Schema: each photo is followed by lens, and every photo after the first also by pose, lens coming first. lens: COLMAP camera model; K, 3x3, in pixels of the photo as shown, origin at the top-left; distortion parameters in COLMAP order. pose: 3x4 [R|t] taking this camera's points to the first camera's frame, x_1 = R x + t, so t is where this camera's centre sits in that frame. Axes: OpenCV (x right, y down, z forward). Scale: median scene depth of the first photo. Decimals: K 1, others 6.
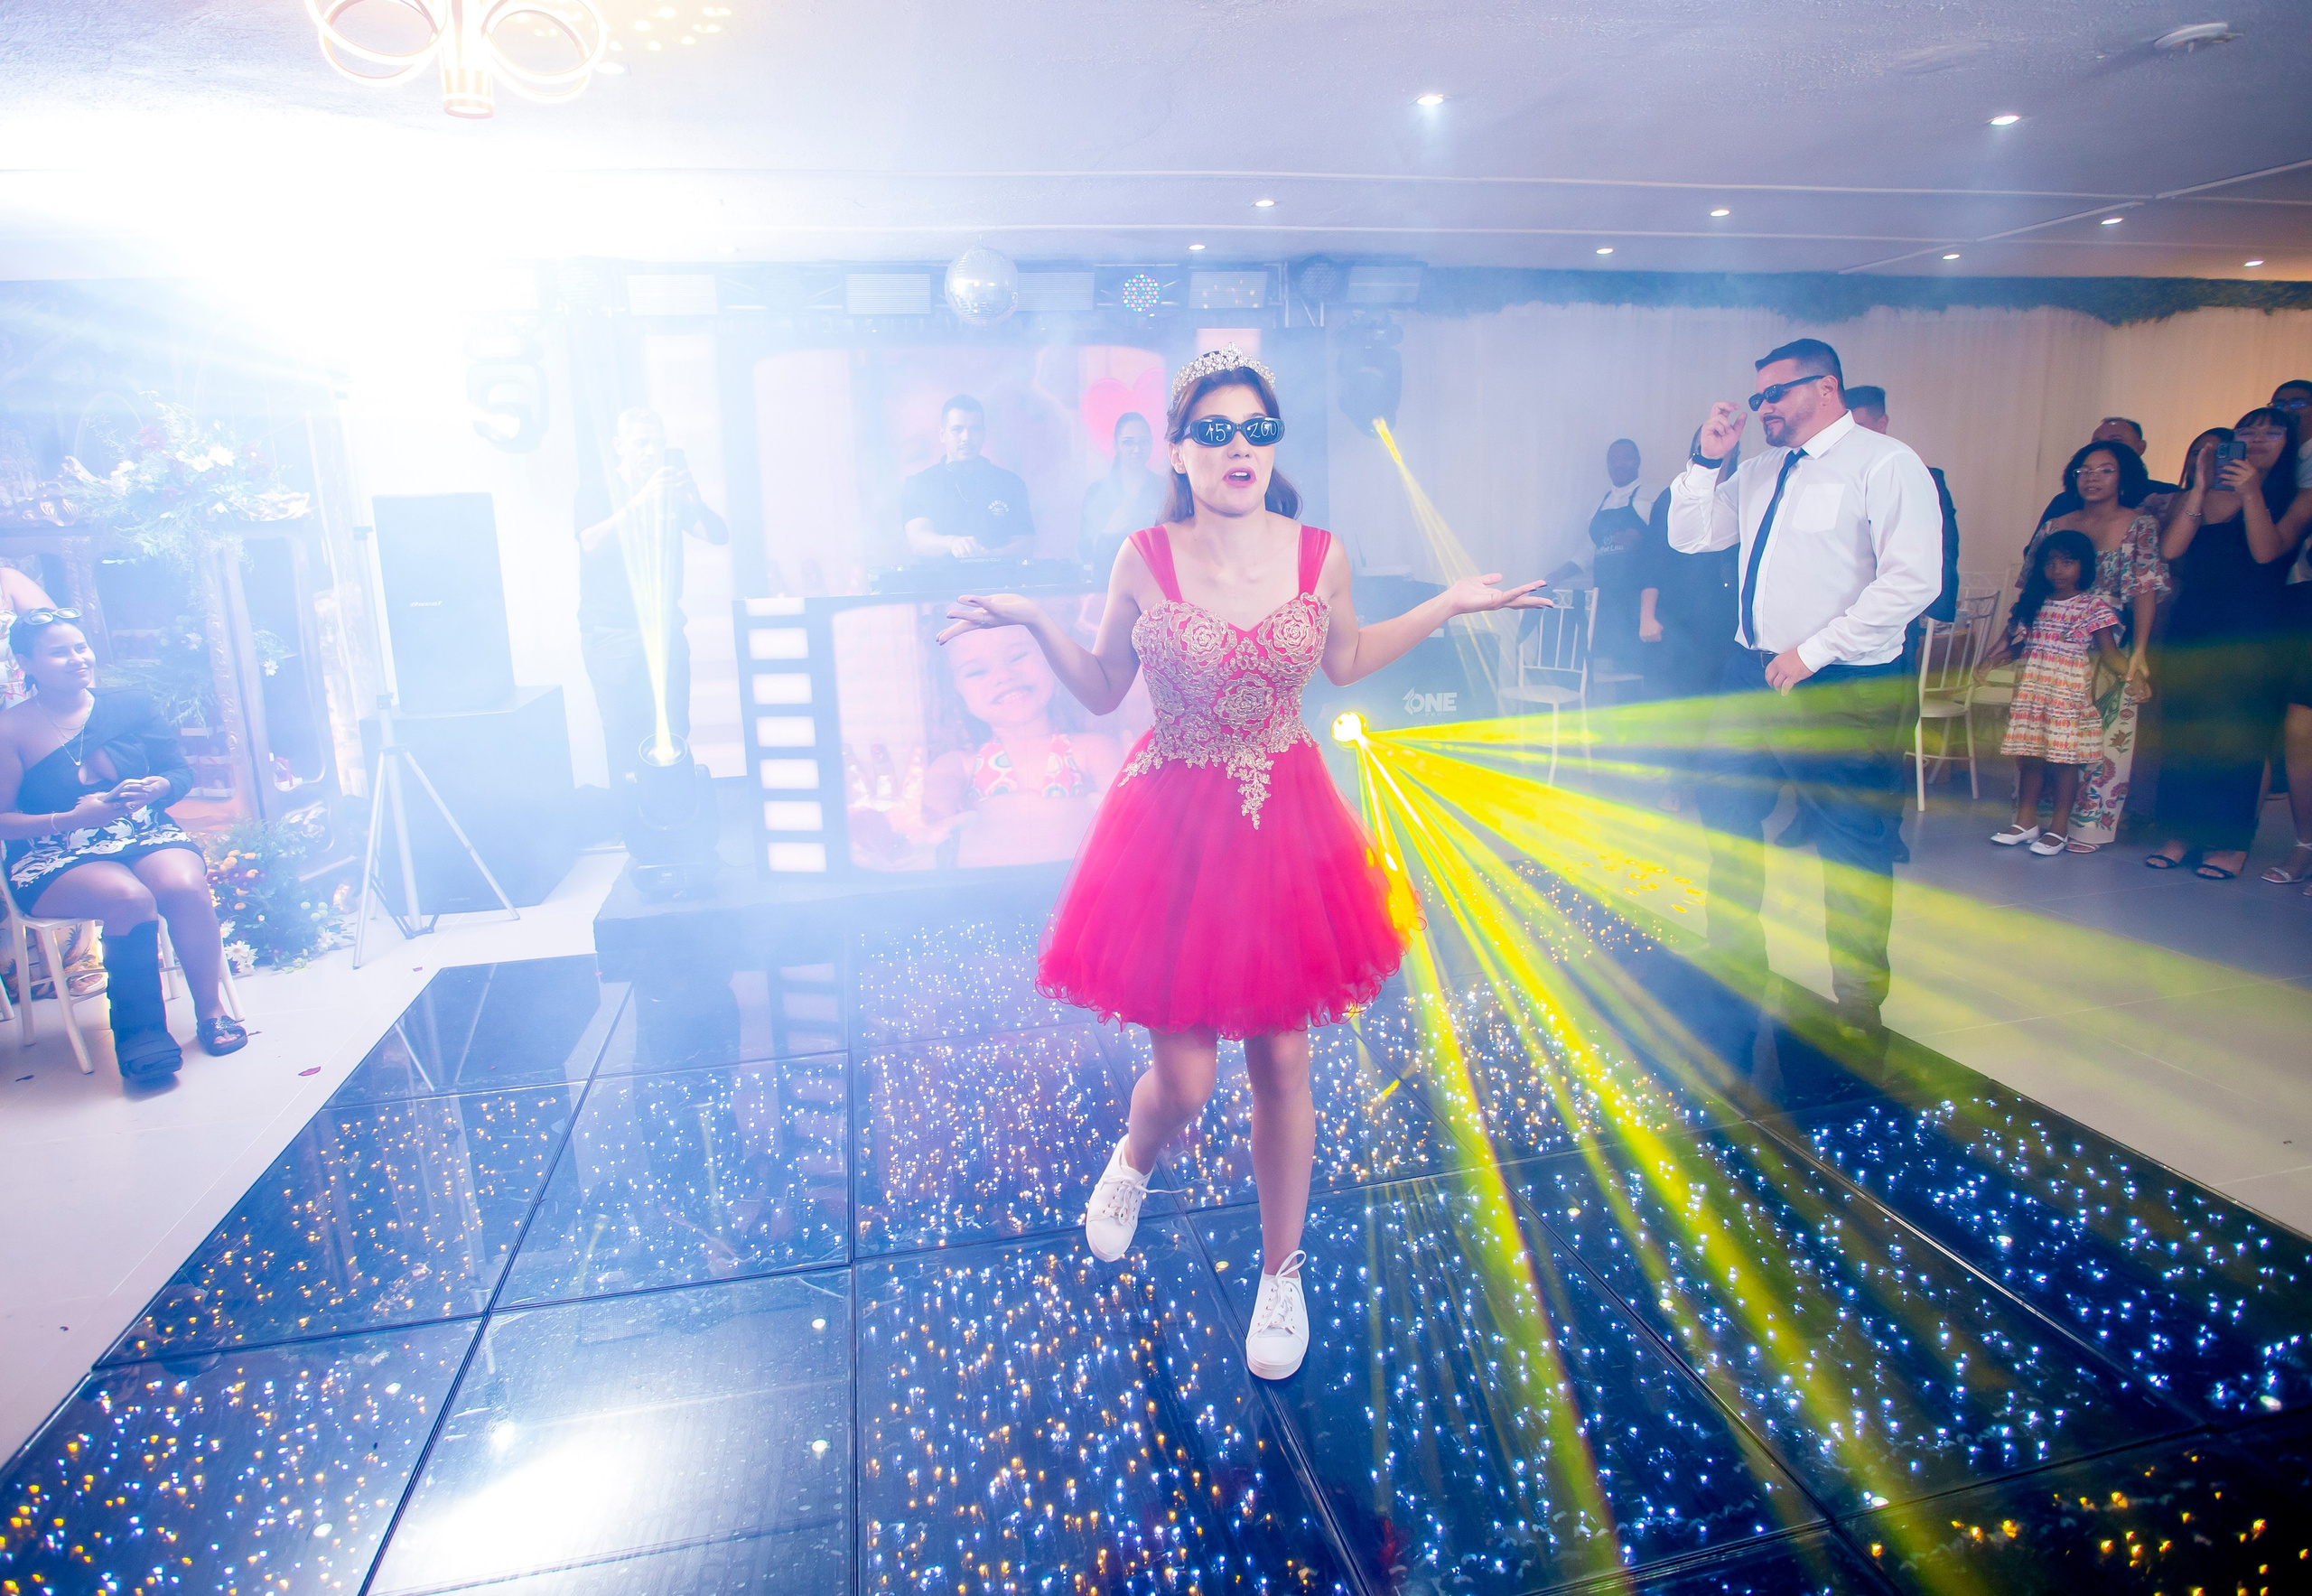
lens RADIAL K [[1270.0, 0, 1115.6], [0, 1270.0, 741.2], [0, 0, 1]] dist [-0.060608, 0.023547]
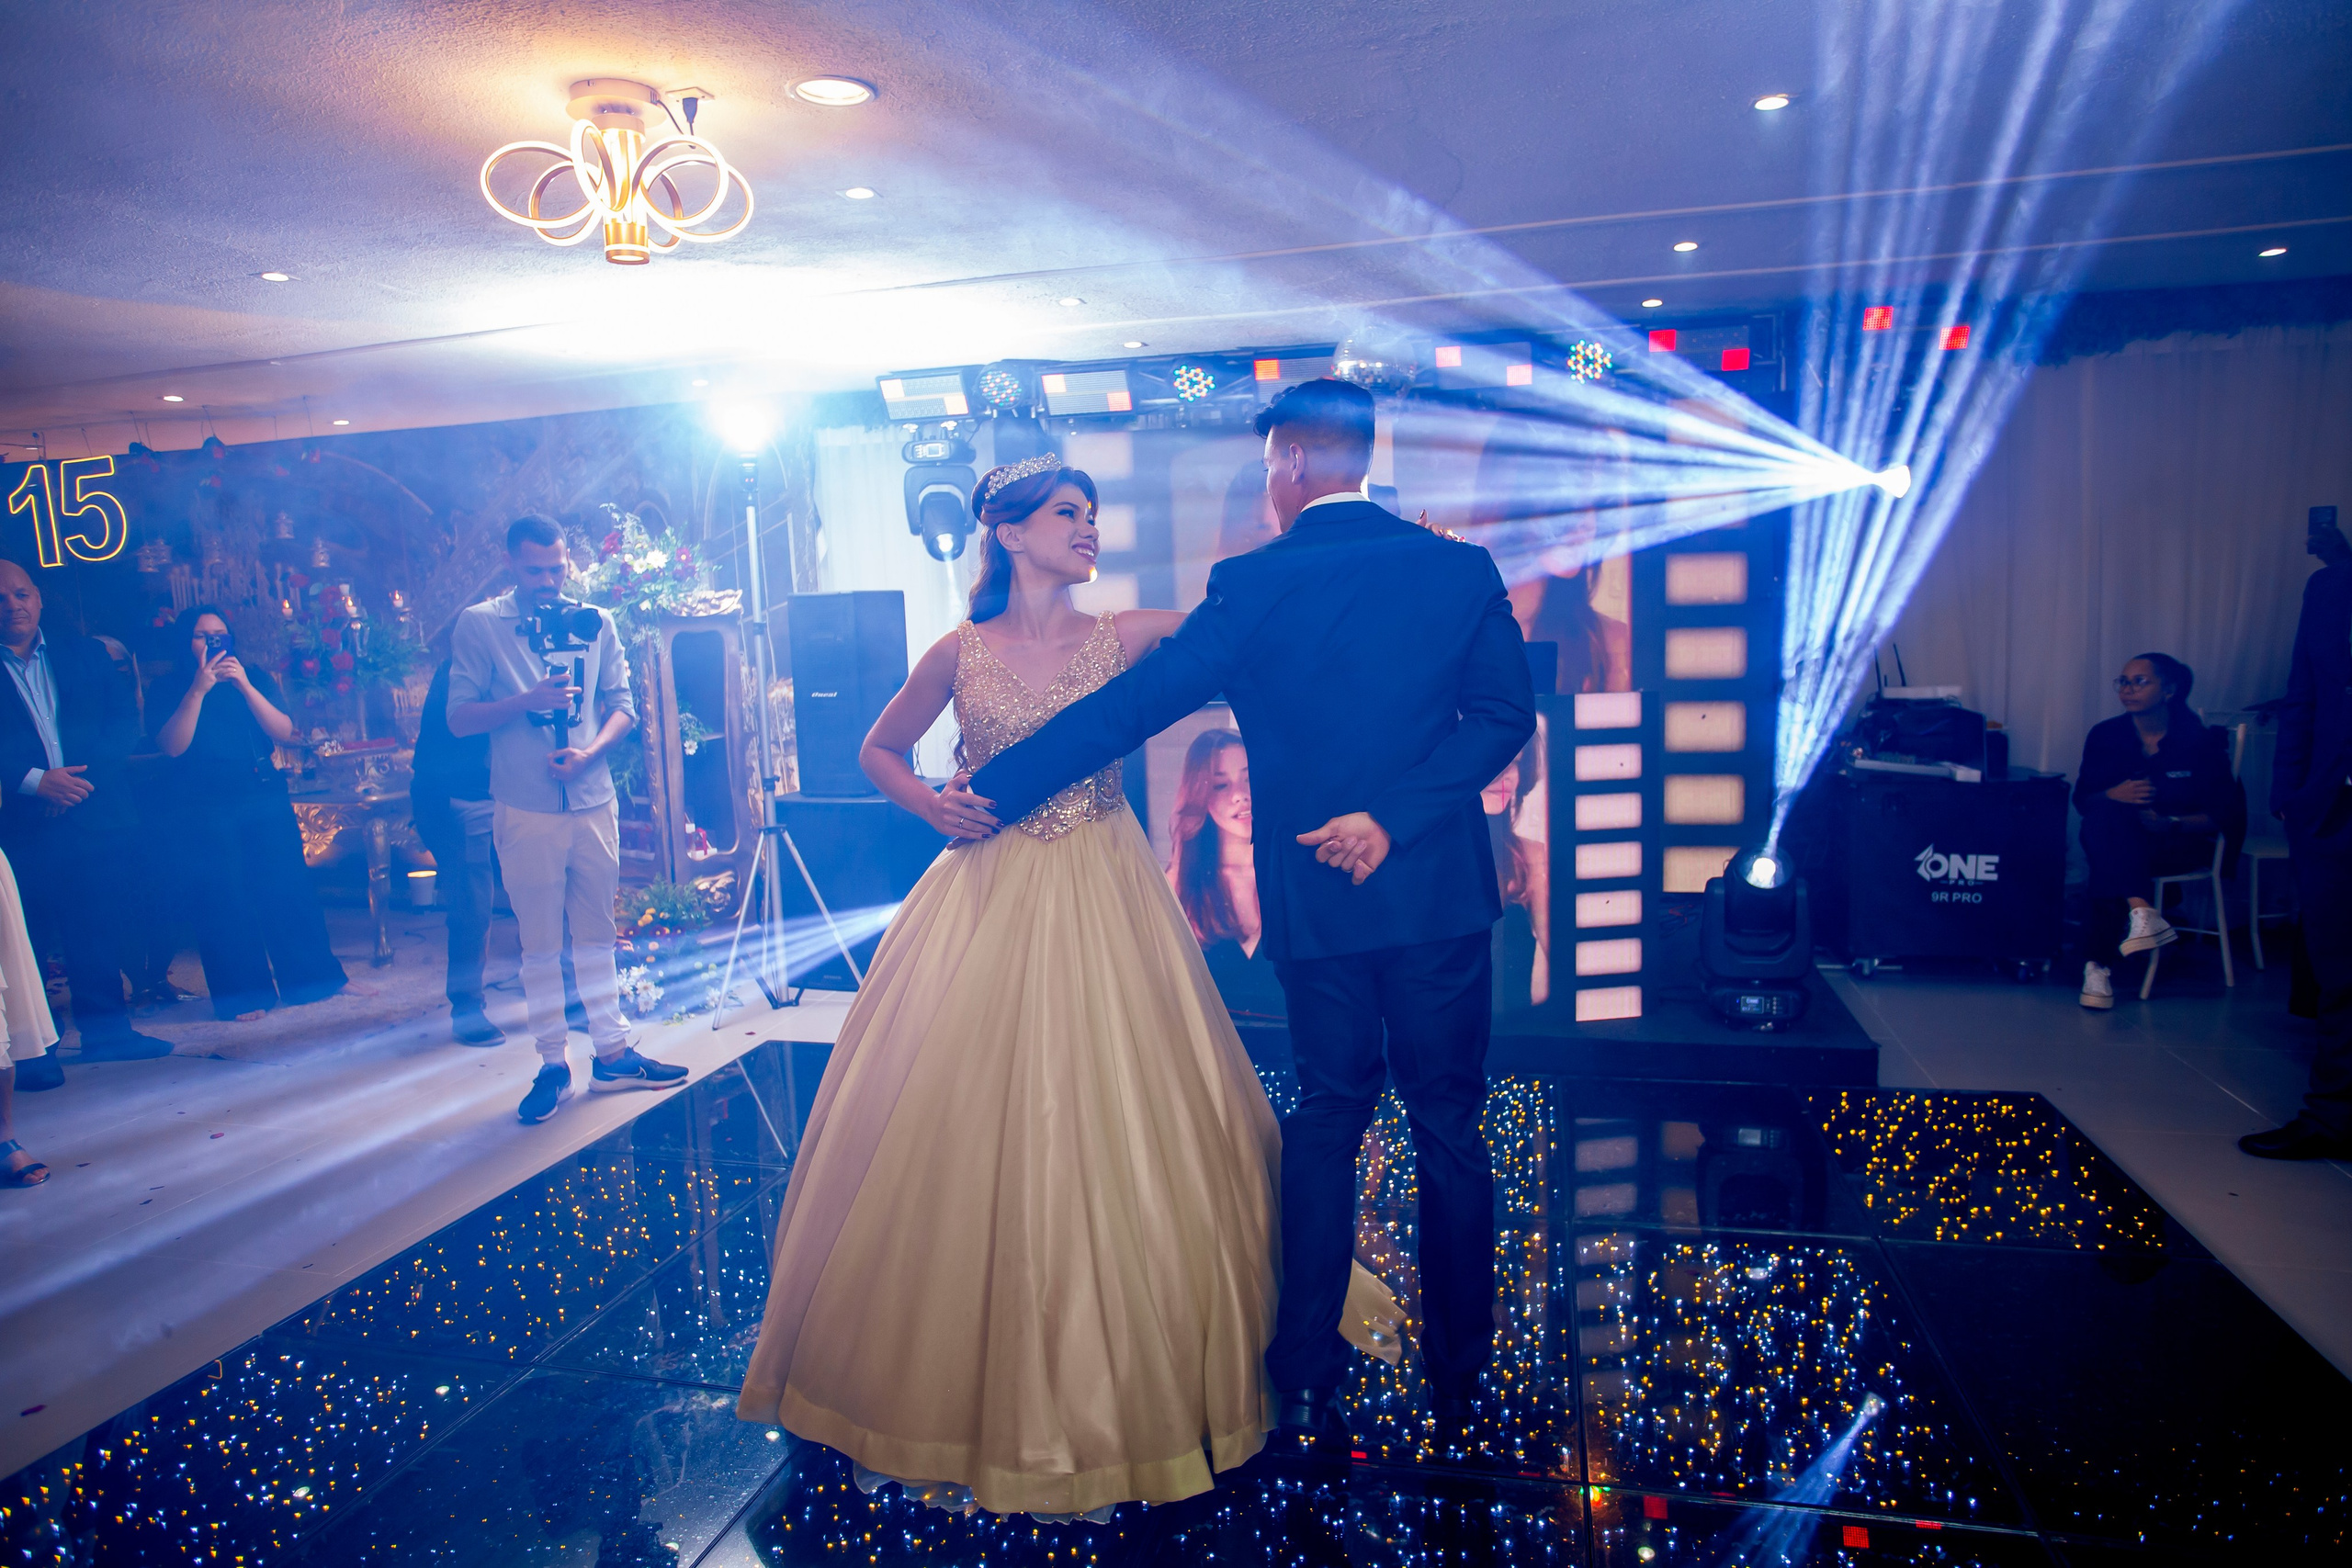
lens RADIAL K [[1395.8, 0, 1181.5], [0, 1395.8, 768.3], [0, 0, 1]] dist [-0.053100, 0.035811]
pose [[0.900849, 0.054317, -0.430722, 0.268146], [-0.080353, 0.995861, -0.042472, -0.024935], [0.426632, 0.072870, 0.901485, 0.076285]]
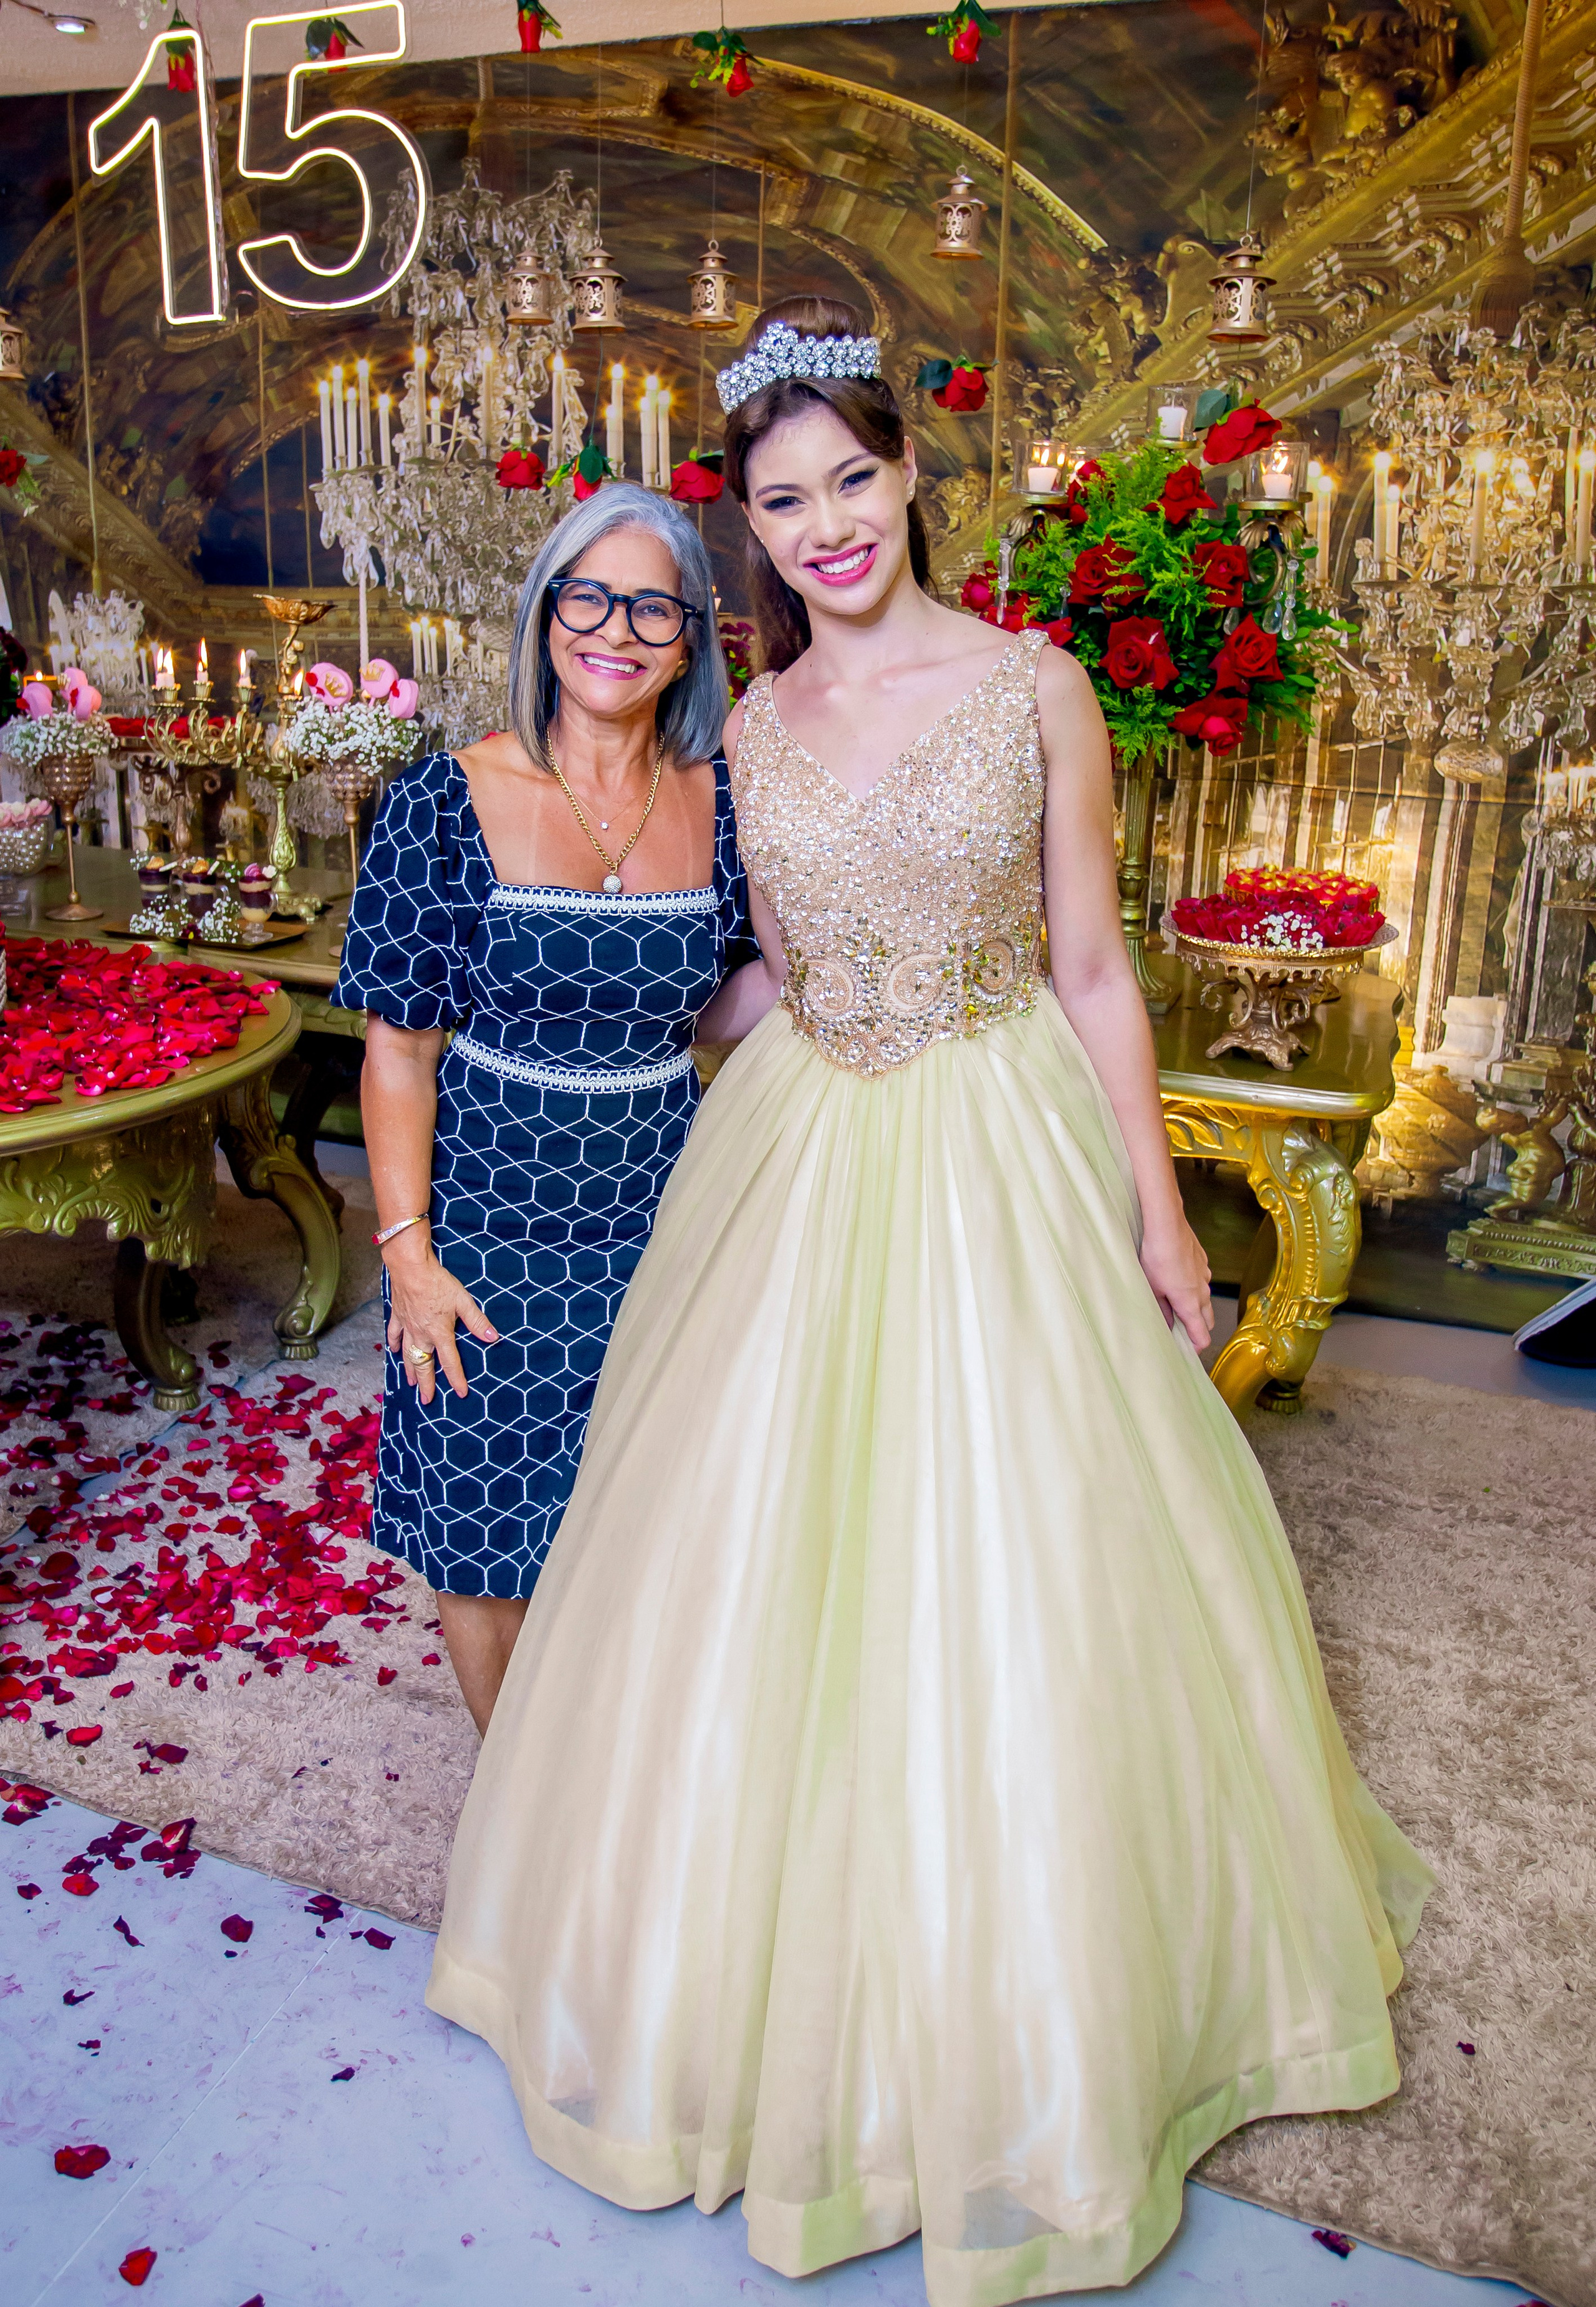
lens RADIAL K [[1787.5, 0, 765.6], [0, 1787.5, 1046.0], [0, 0, 1]] dist [-0.065077, 0.043354]
pose [[0.844919, 0.194833, -0.498149, -1.005472], [-0.159706, 0.980711, 0.112691, -0.039127], [0.510496, -0.015657, 0.859738, 0.410480]]
